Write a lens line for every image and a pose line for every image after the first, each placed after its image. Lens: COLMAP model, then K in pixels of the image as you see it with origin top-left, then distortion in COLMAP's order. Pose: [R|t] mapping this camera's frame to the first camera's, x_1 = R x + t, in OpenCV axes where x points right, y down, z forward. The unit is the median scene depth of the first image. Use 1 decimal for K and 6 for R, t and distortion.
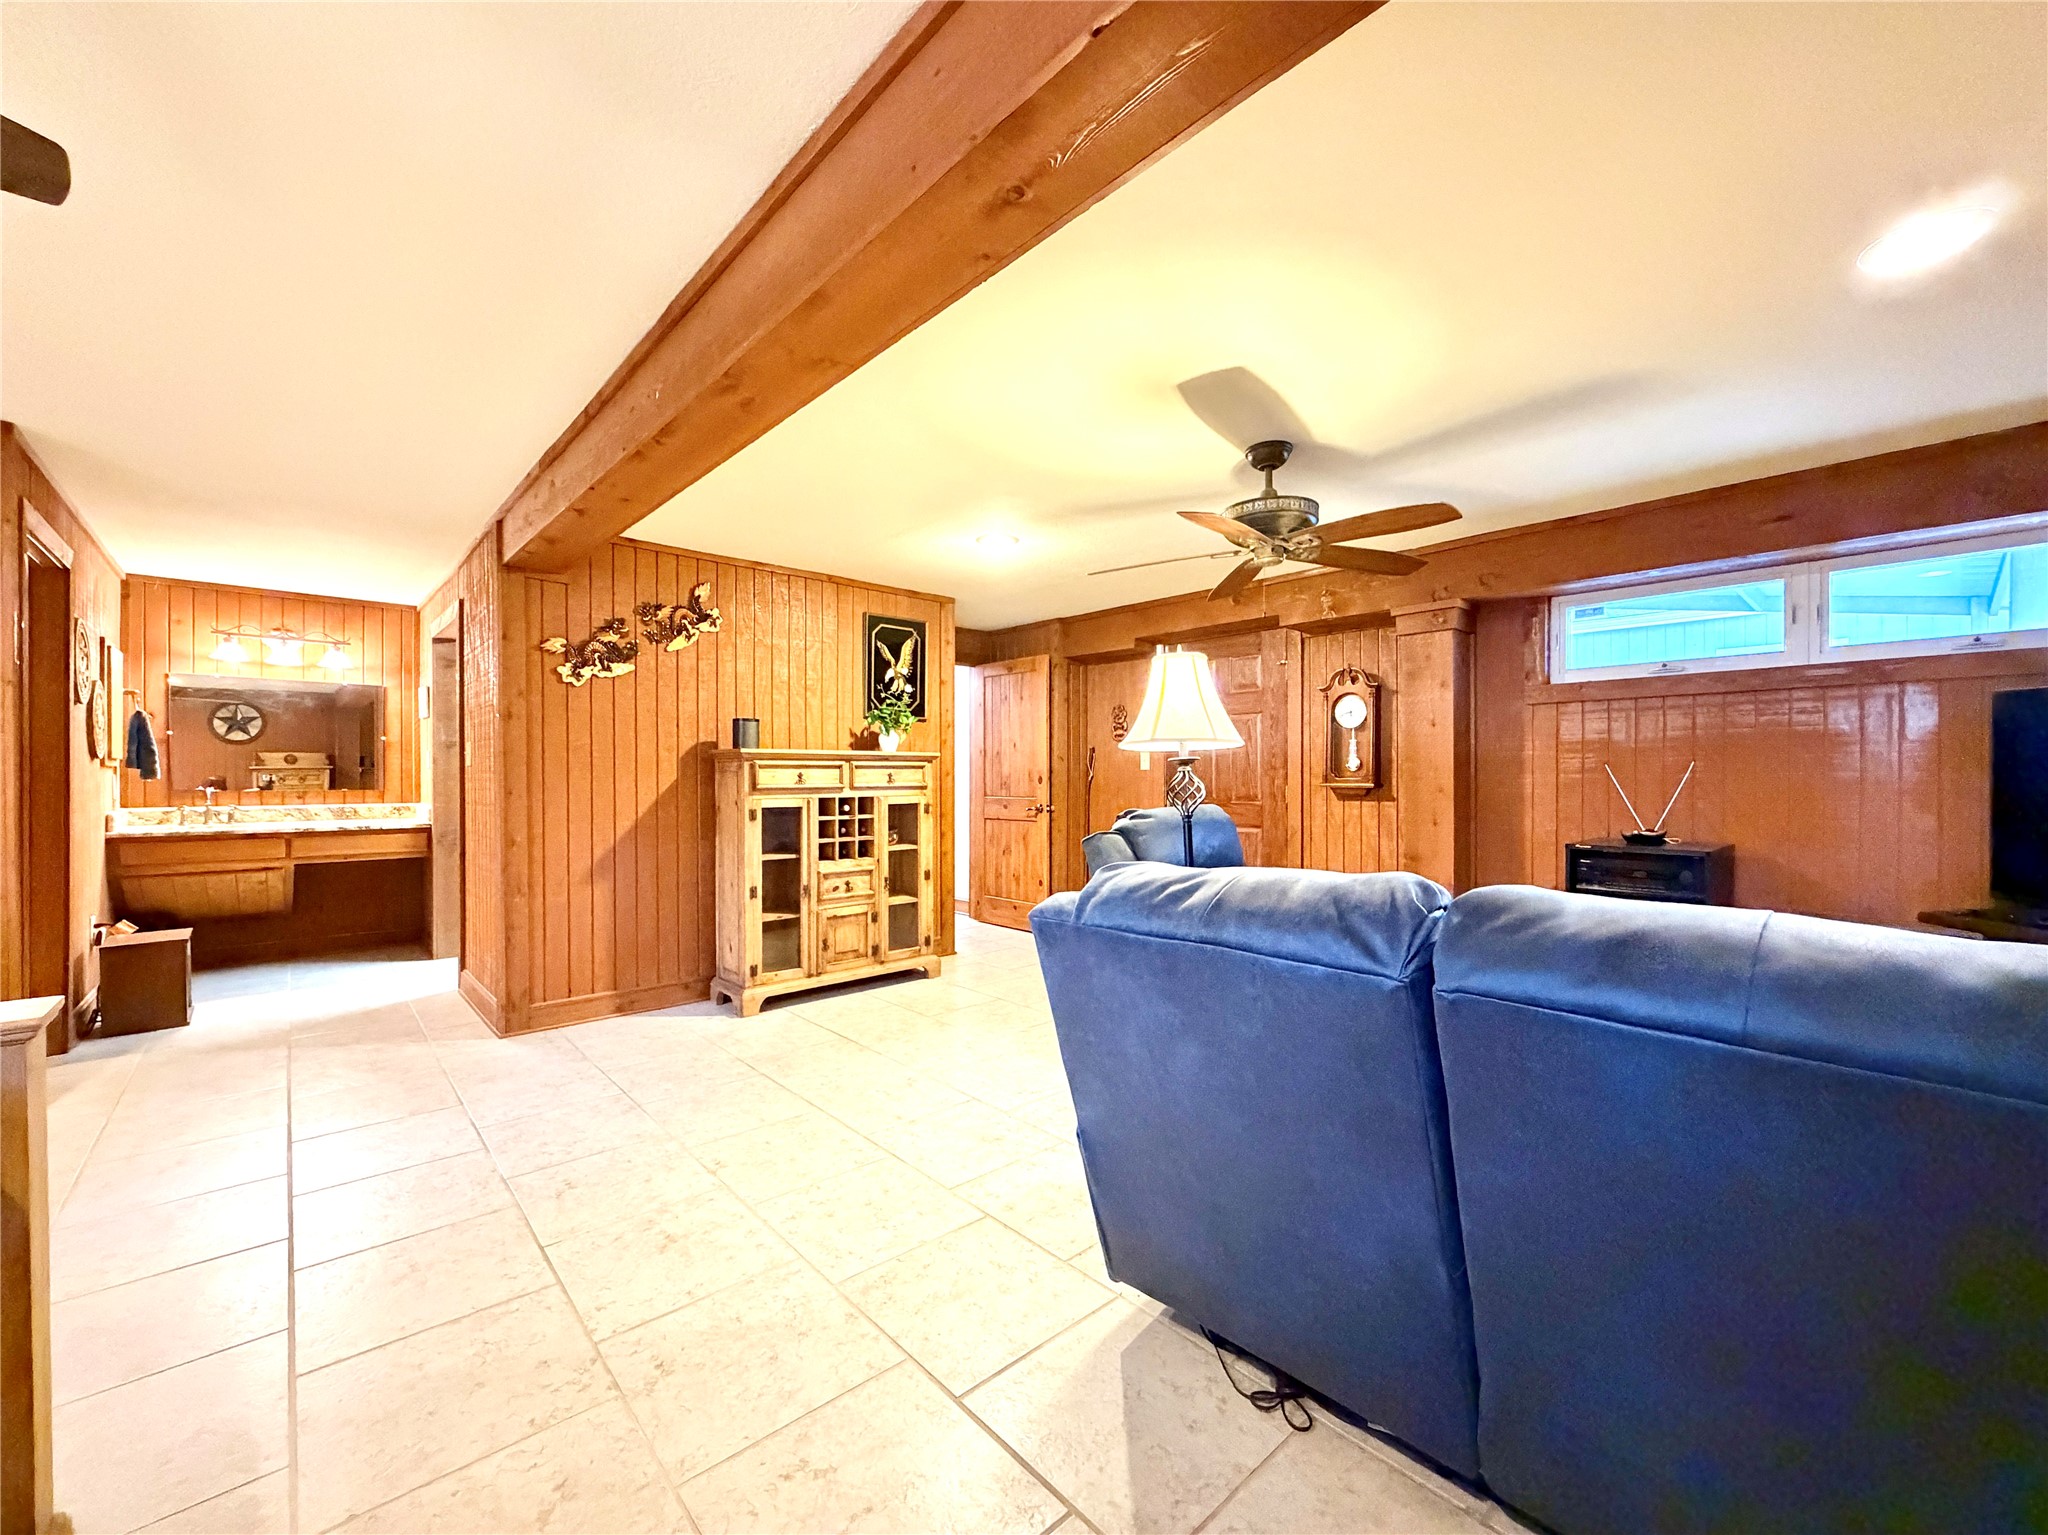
lens RADIAL K [[827.6, 0, 1024.0], [0, 827.6, 767.5], [0, 0, 1]] dist [-0.000557, -0.000160]
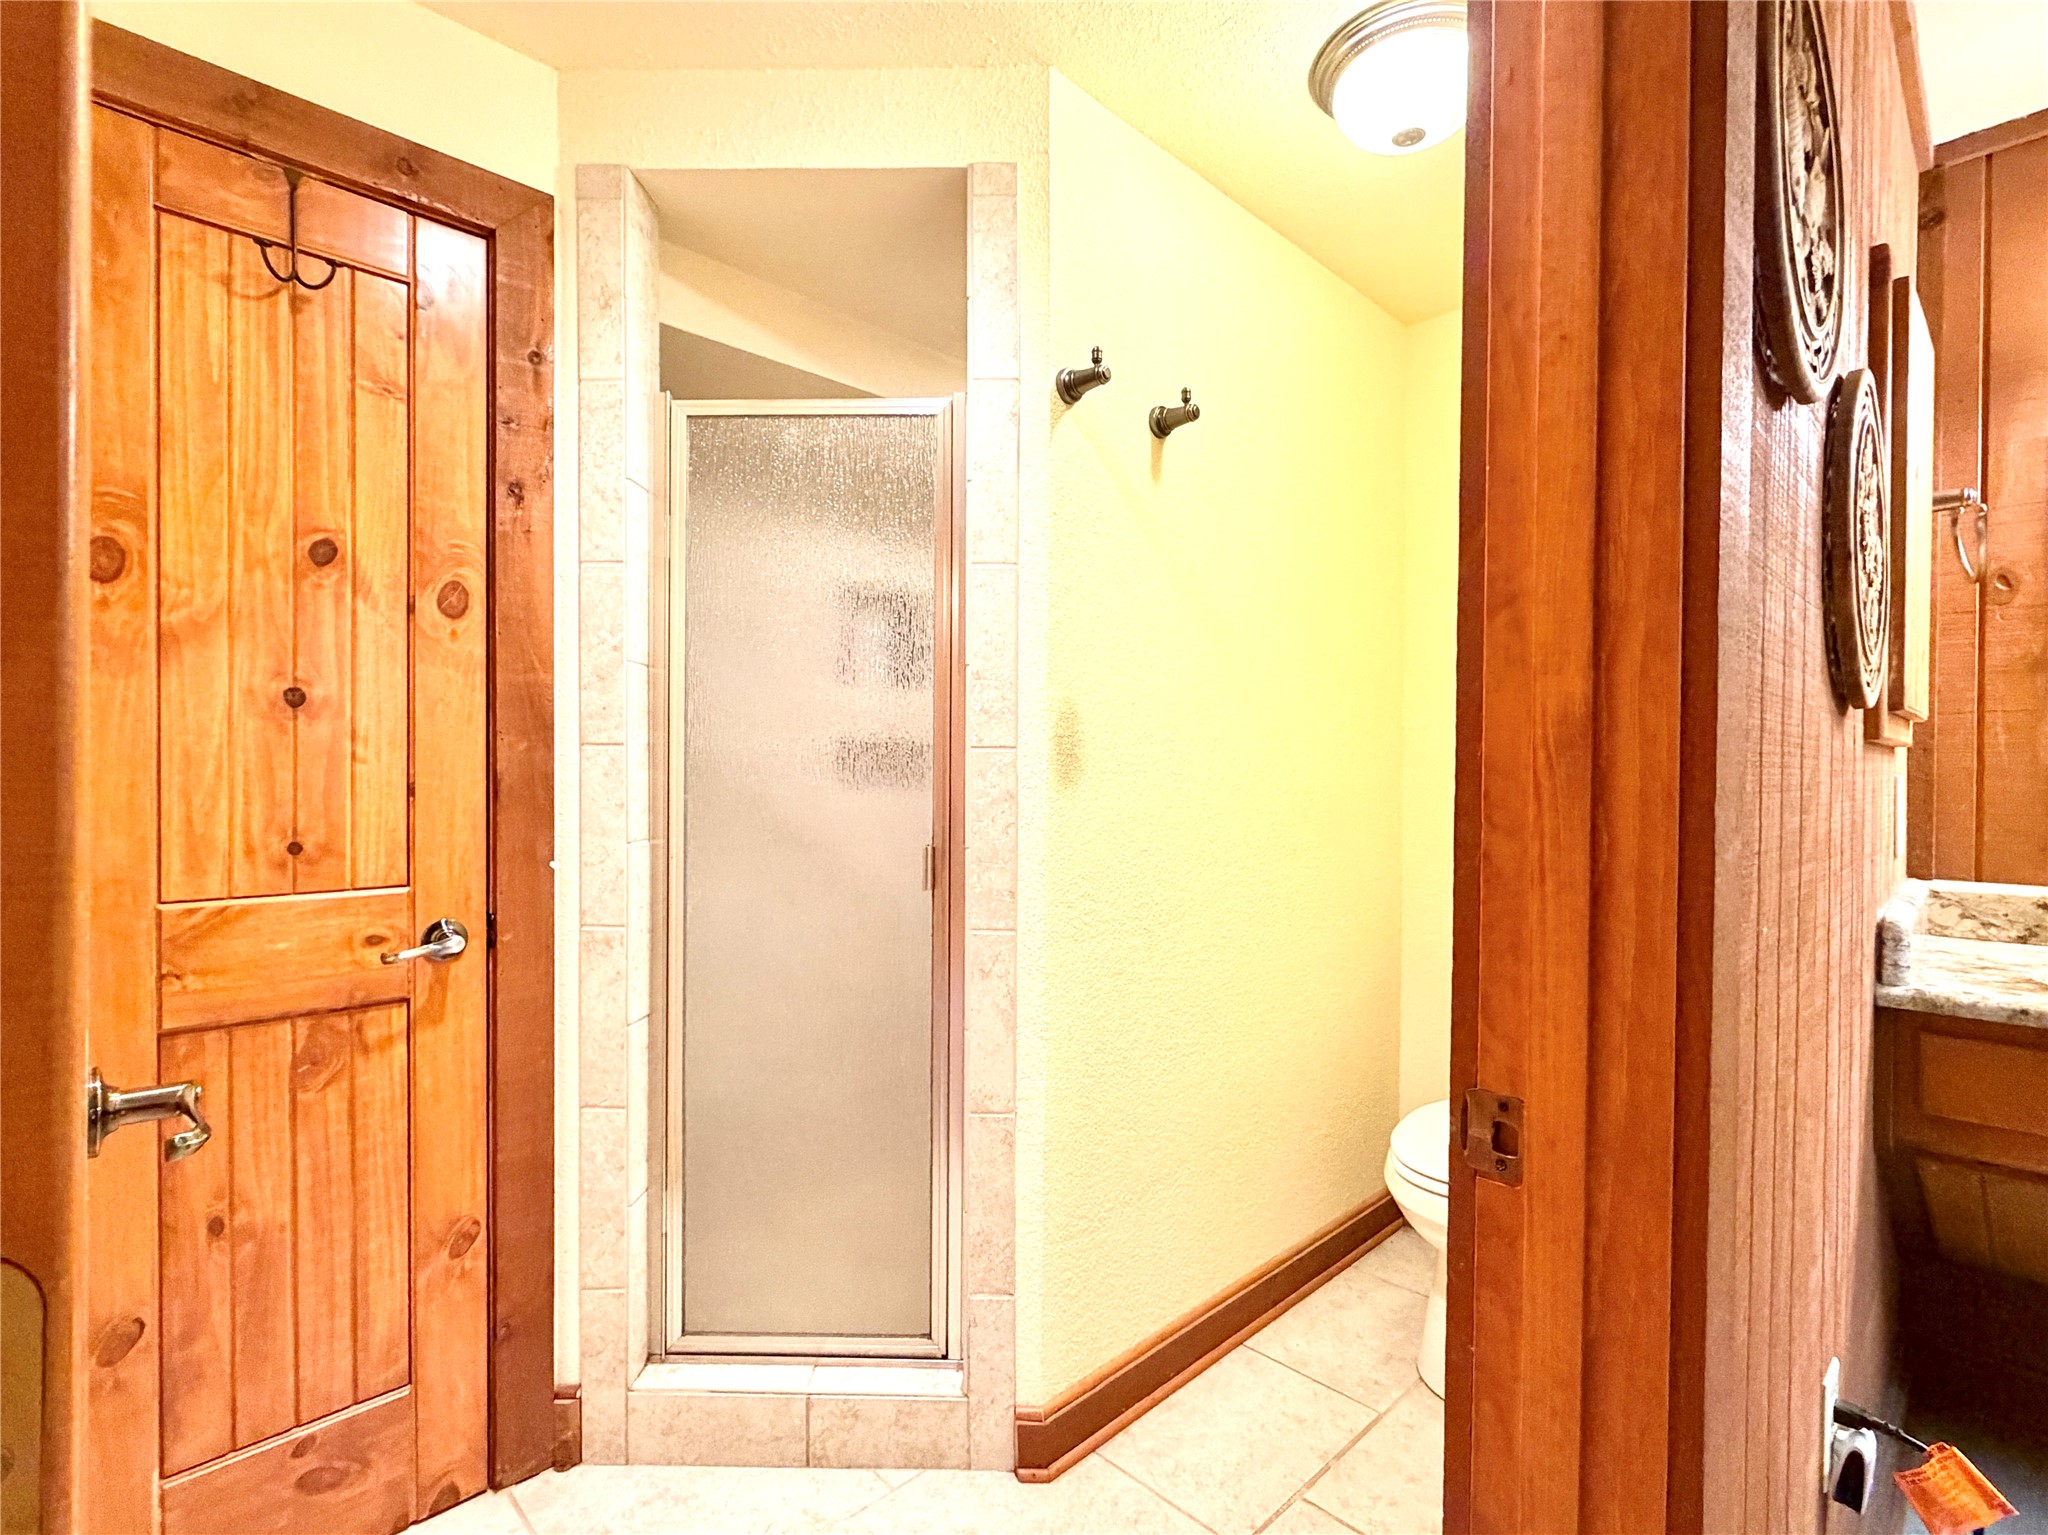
lens RADIAL K [[967.4, 0, 1024.0], [0, 967.4, 767.5], [0, 0, 1]] dist [-0.000073, -0.000059]
pose [[0.032260, 0.013879, -0.999383, -0.826905], [-0.003744, 0.999898, 0.013765, 0.003551], [0.999473, 0.003298, 0.032309, 0.730811]]
